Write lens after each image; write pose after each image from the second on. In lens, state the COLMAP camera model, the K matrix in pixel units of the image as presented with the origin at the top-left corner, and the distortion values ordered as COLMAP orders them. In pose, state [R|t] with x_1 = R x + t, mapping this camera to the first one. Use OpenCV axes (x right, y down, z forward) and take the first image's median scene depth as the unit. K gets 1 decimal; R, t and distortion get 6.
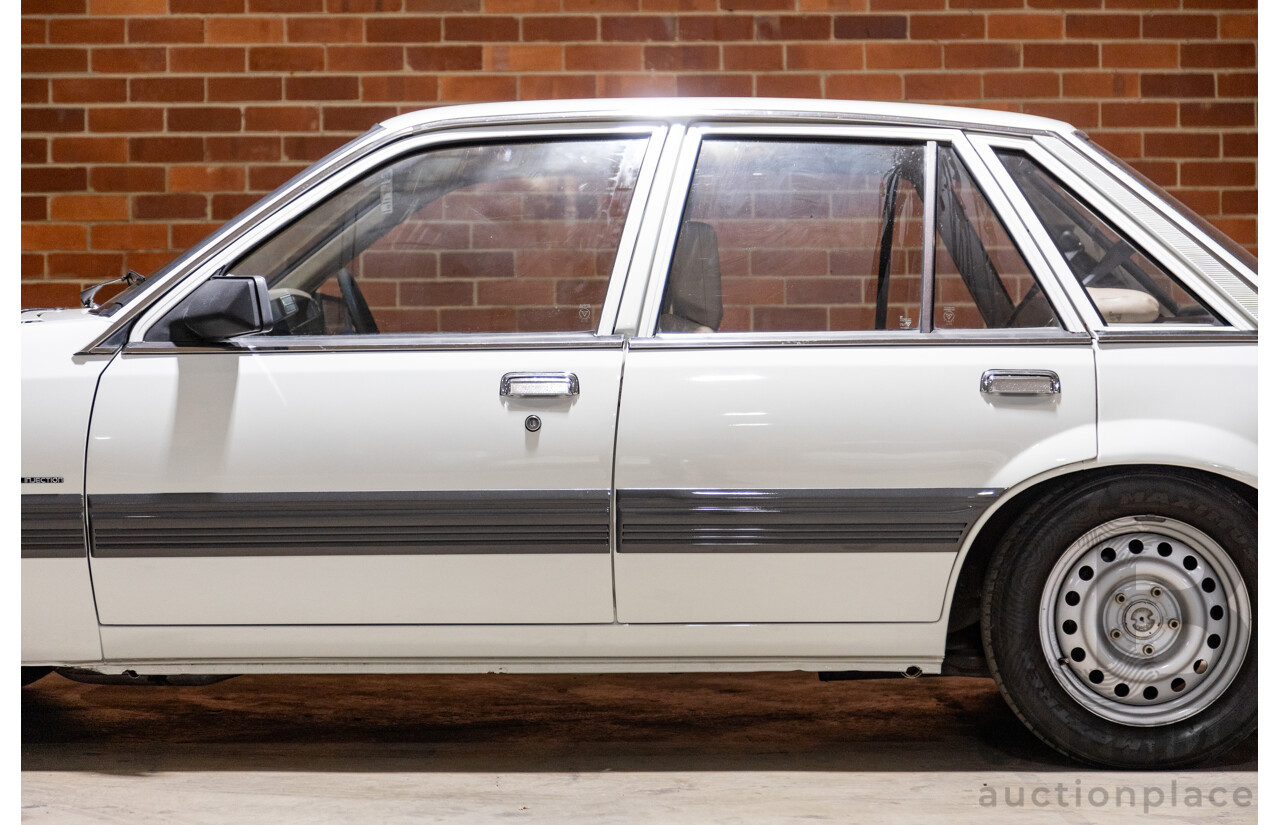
lens RADIAL K [[3568.1, 0, 639.1], [0, 3568.1, 444.1], [0, 0, 1]] dist [-0.083876, 0.415819]
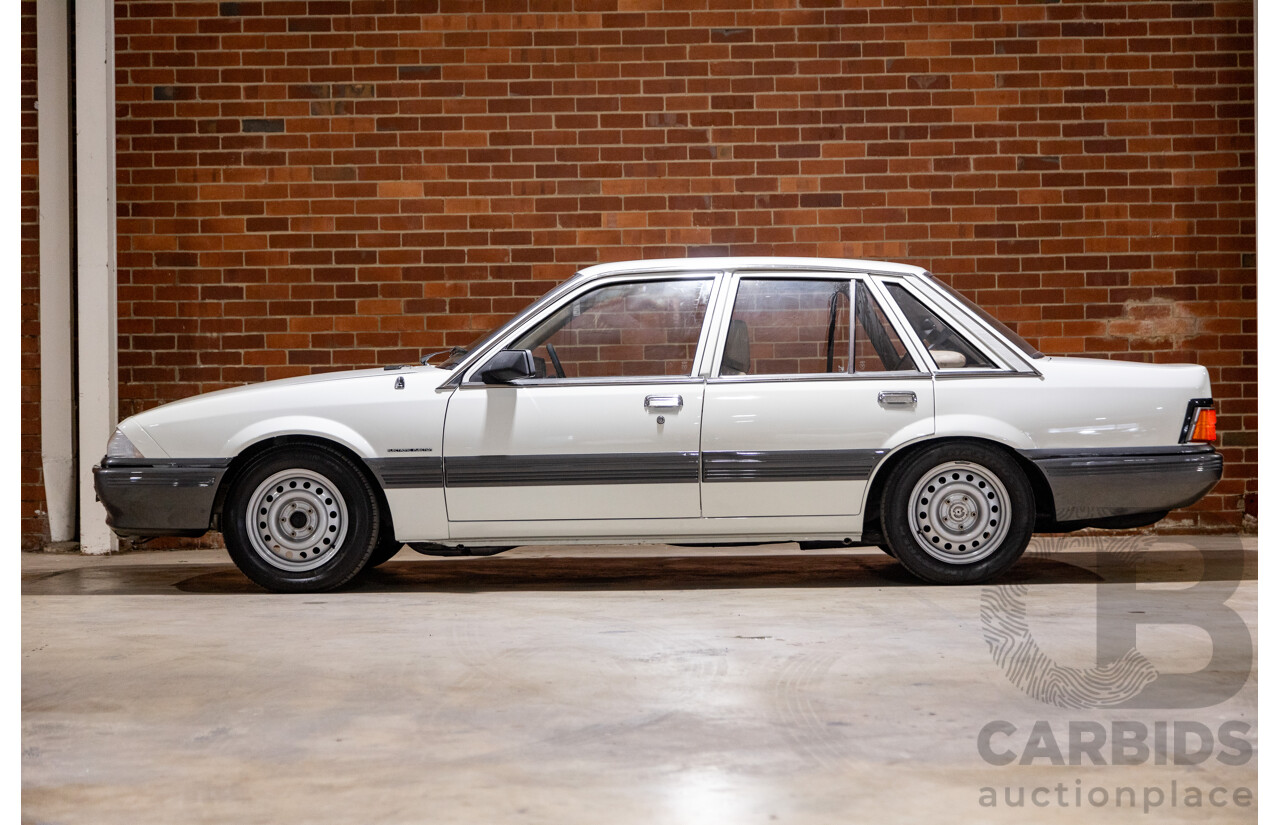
lens RADIAL K [[3488.3, 0, 640.0], [0, 3488.3, 412.5], [0, 0, 1]] dist [0.115058, -2.529464]
pose [[0.999834, -0.010787, 0.014678, -0.051409], [0.011065, 0.999758, -0.019004, 0.020228], [-0.014470, 0.019163, 0.999712, -0.729484]]
